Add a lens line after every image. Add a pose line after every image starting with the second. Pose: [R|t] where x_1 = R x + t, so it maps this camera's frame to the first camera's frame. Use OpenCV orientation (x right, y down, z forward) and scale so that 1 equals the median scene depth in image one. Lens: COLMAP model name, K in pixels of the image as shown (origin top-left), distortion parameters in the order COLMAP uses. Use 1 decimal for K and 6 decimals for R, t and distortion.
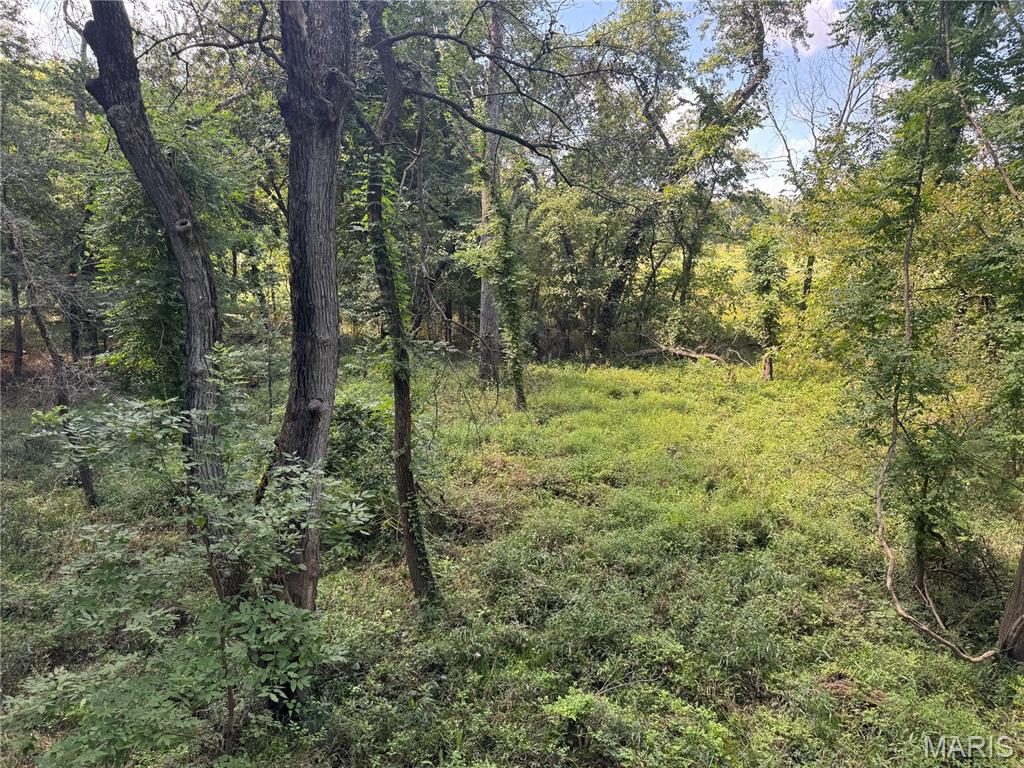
lens RADIAL K [[696.3, 0, 509.7], [0, 696.3, 382.6], [0, 0, 1]] dist [0.007328, -0.009117]
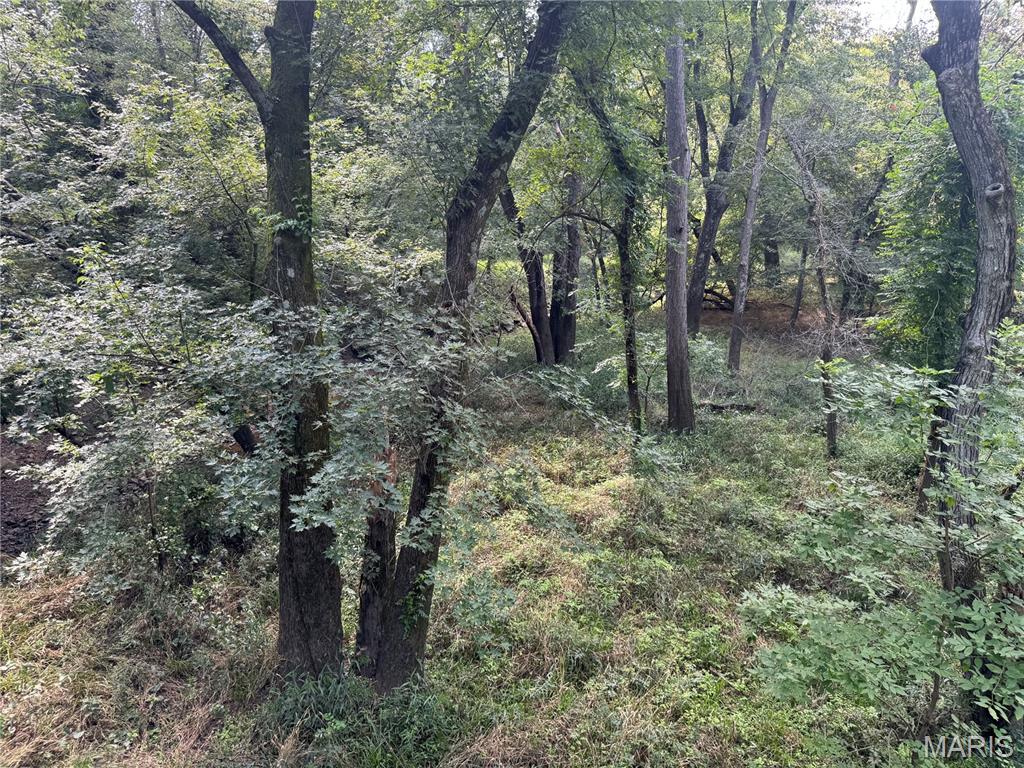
lens RADIAL K [[716.1, 0, 461.6], [0, 716.1, 383.6], [0, 0, 1]] dist [-0.001179, -0.000131]
pose [[0.583789, 0.185069, -0.790531, -0.079417], [-0.158258, 0.980936, 0.112774, 0.032691], [0.796332, 0.059272, 0.601949, -0.125754]]
